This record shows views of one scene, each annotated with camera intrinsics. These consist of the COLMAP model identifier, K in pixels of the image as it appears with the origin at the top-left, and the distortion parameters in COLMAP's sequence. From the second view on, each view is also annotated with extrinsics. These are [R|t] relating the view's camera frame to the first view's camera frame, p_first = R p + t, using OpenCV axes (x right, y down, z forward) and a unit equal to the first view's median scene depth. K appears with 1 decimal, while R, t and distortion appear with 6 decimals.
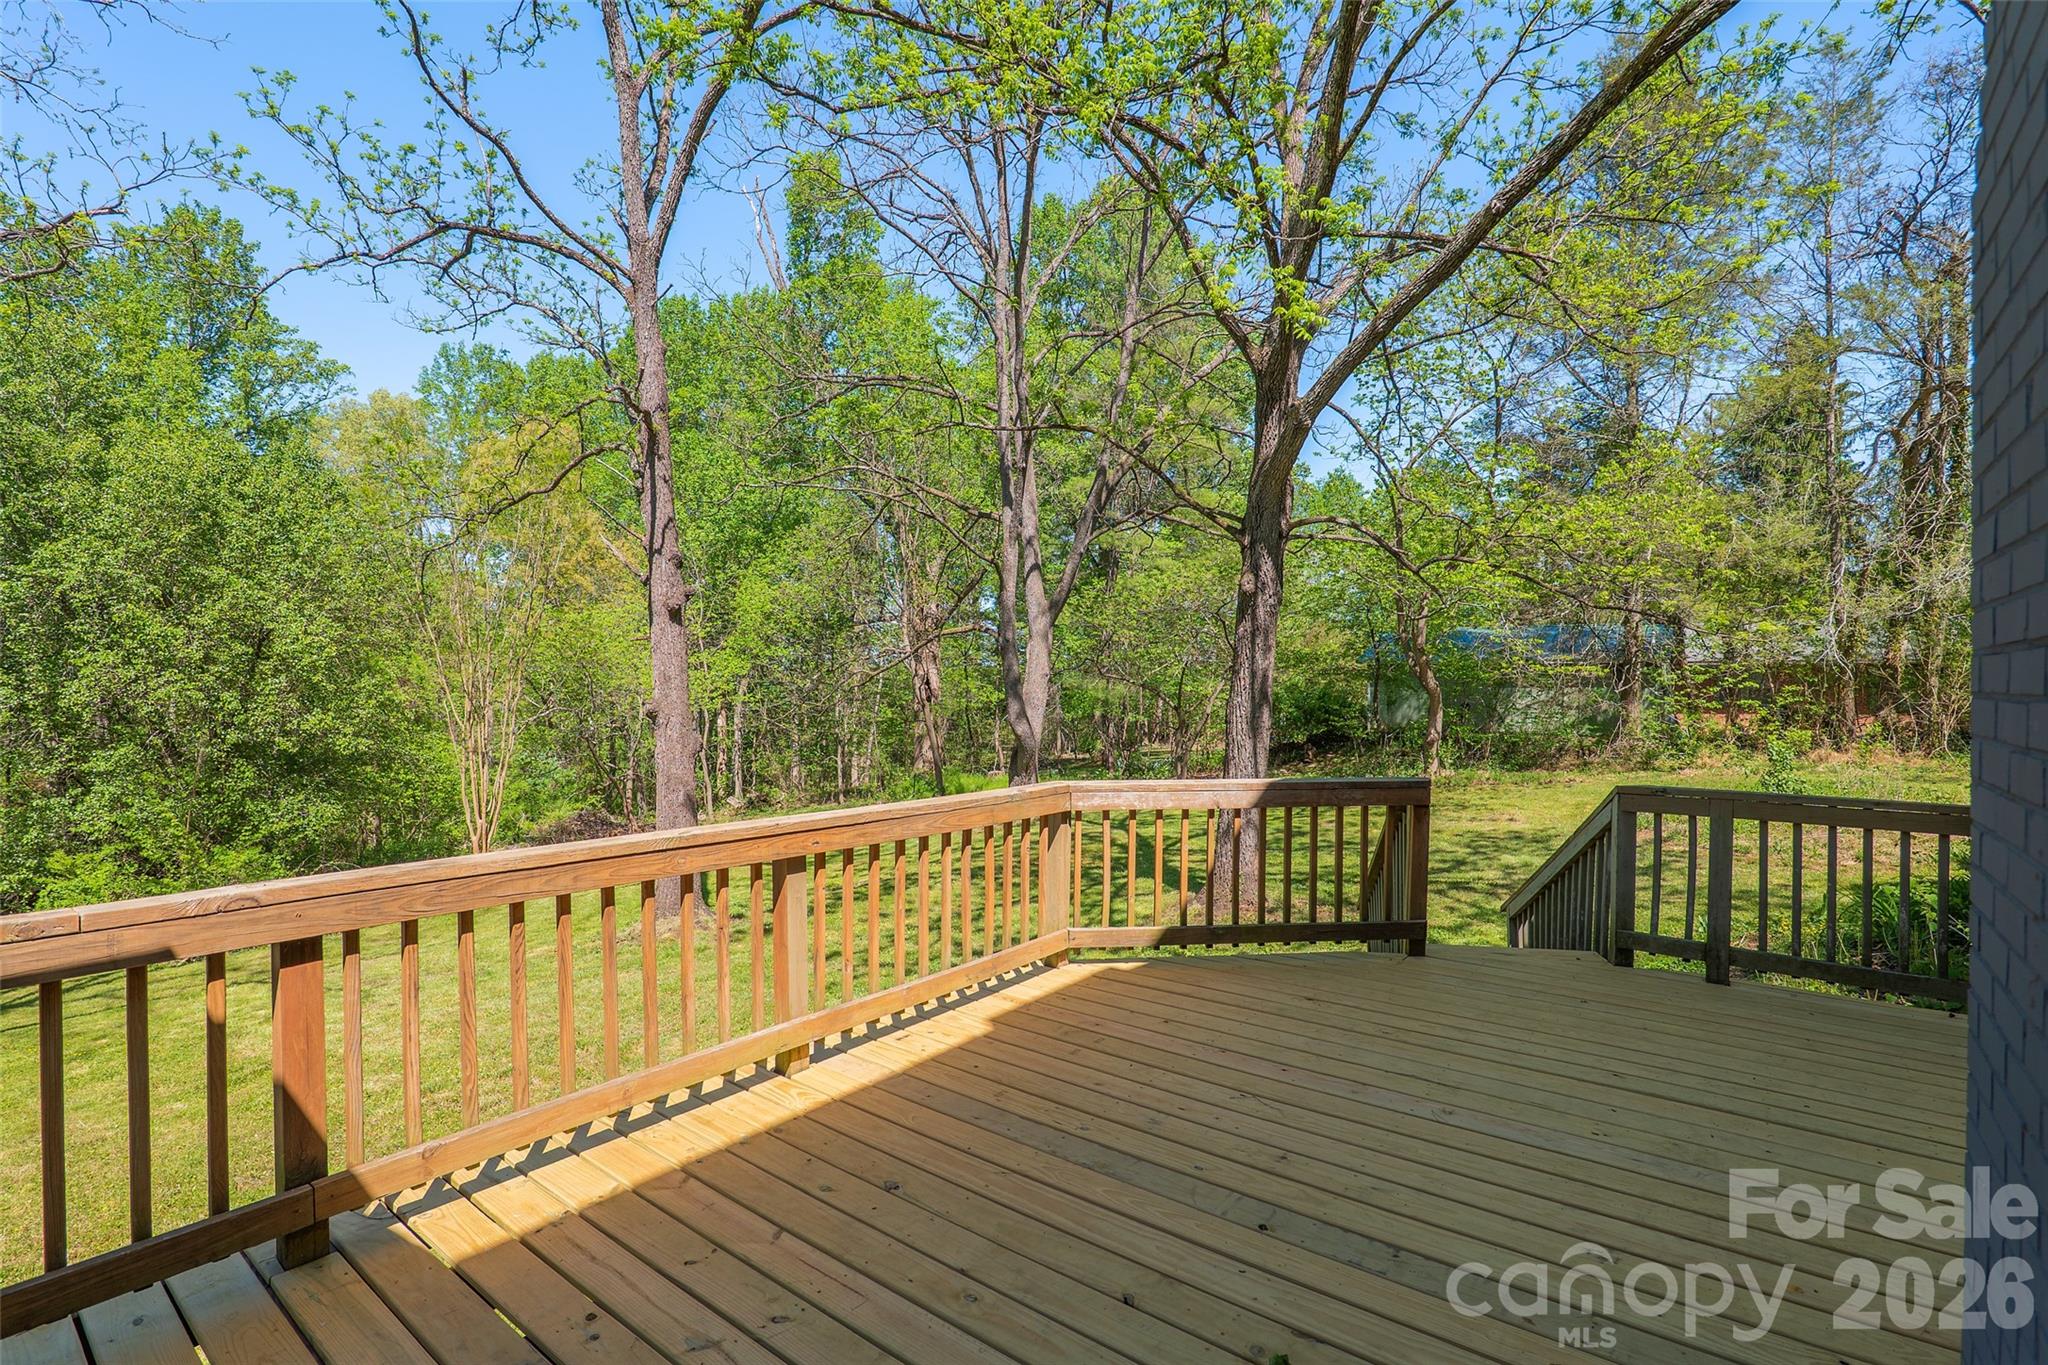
lens RADIAL K [[960.0, 0, 1021.6], [0, 960.0, 688.4], [0, 0, 1]] dist [-0.019488, 0.000626]
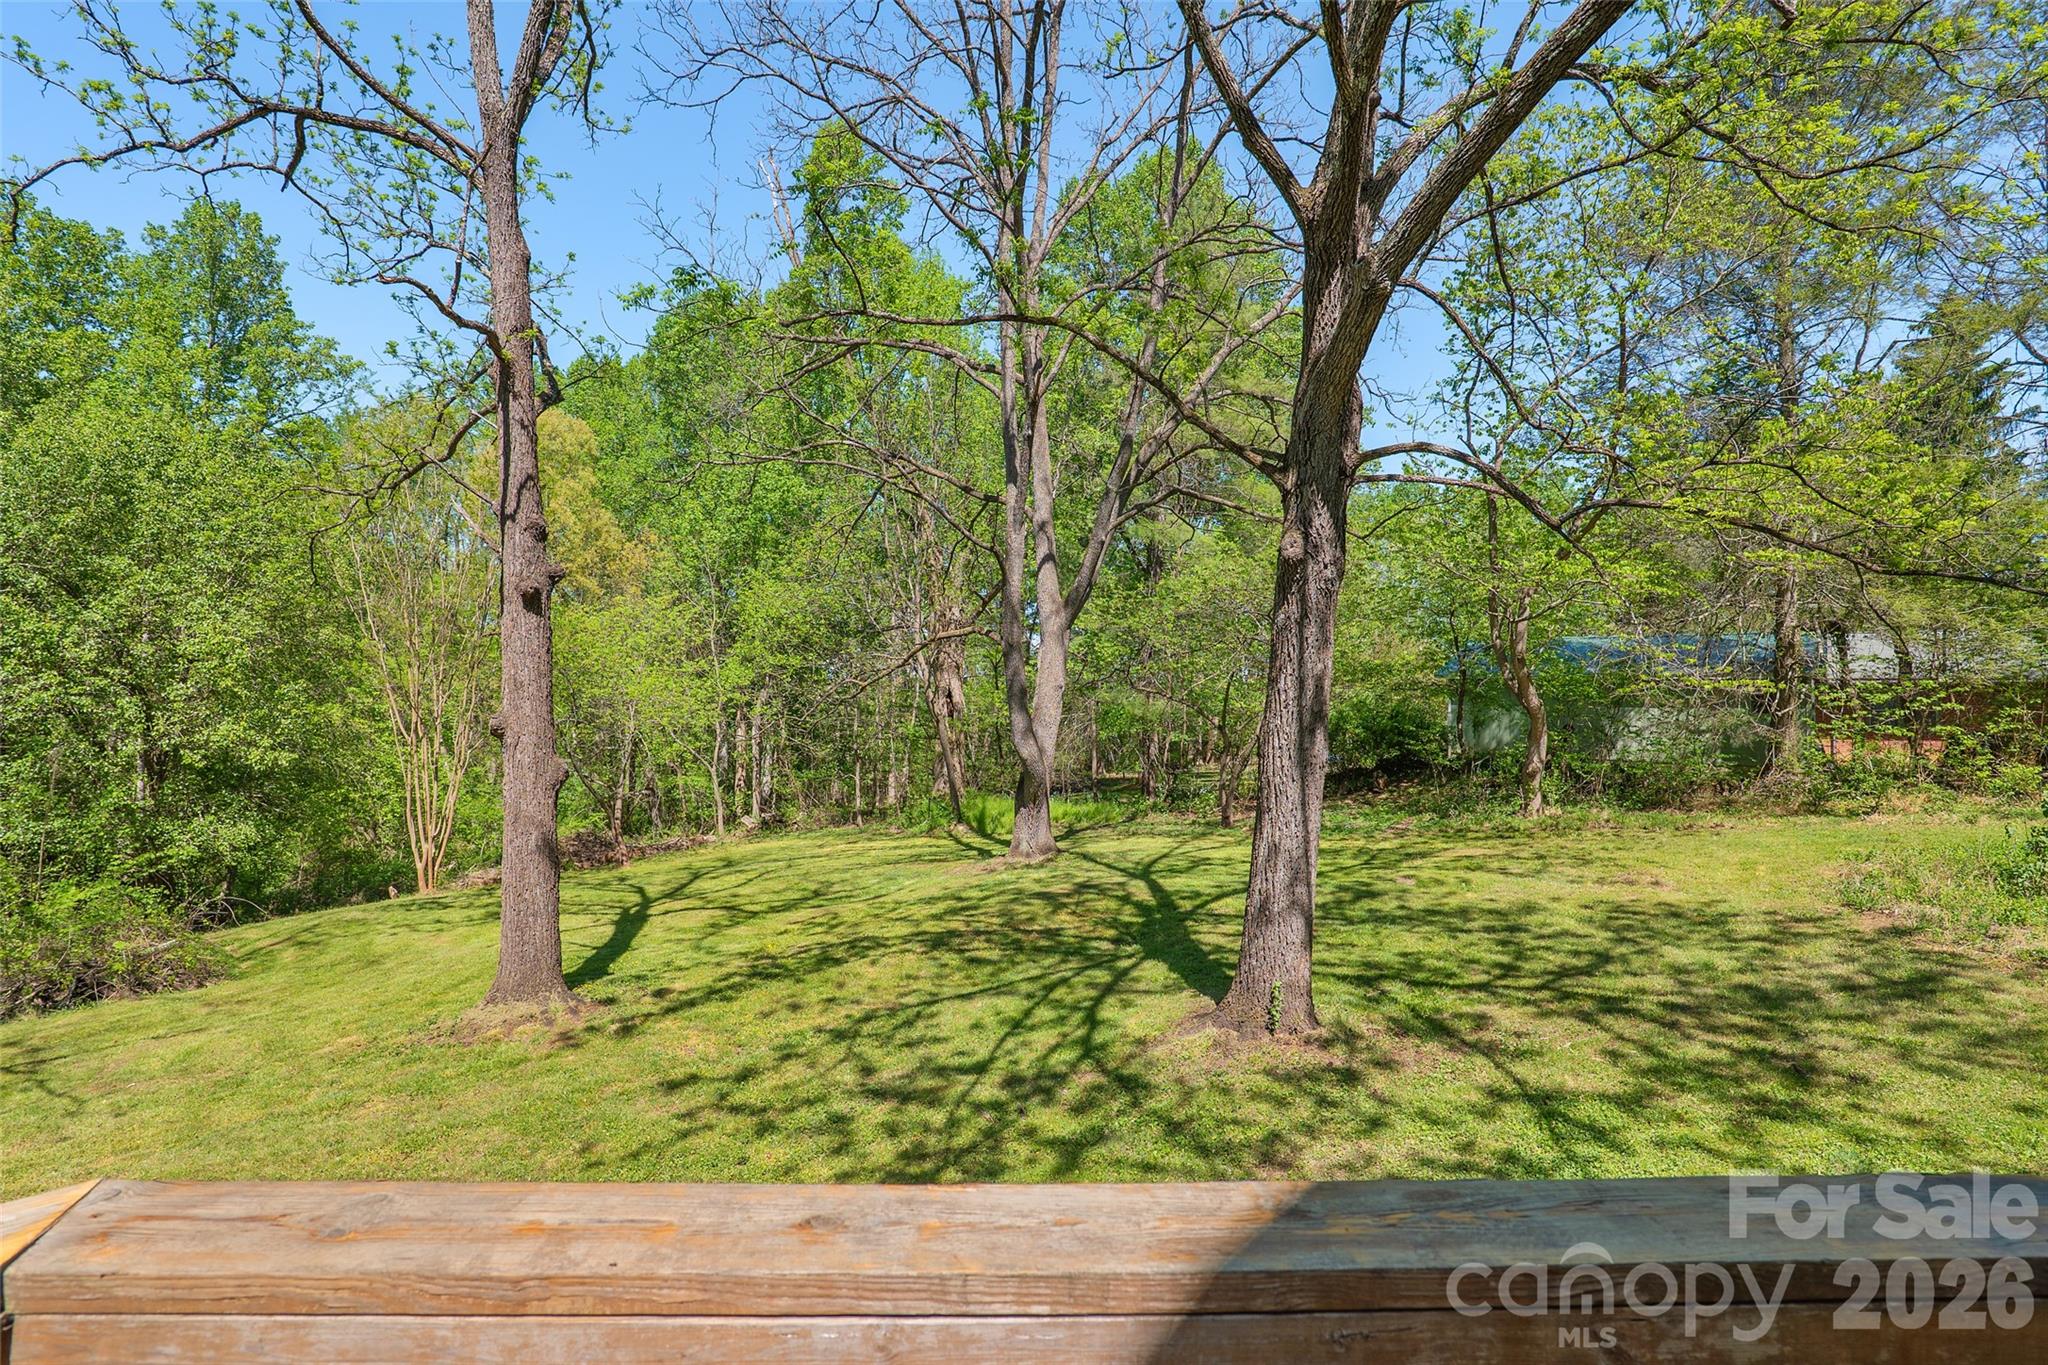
lens RADIAL K [[960.0, 0, 1023.1], [0, 960.0, 686.5], [0, 0, 1]] dist [-0.019488, 0.000626]
pose [[0.997995, 0.008615, -0.062703, 0.045911], [-0.009661, 0.999819, -0.016405, -0.000155], [0.062550, 0.016978, 0.997897, 0.163254]]
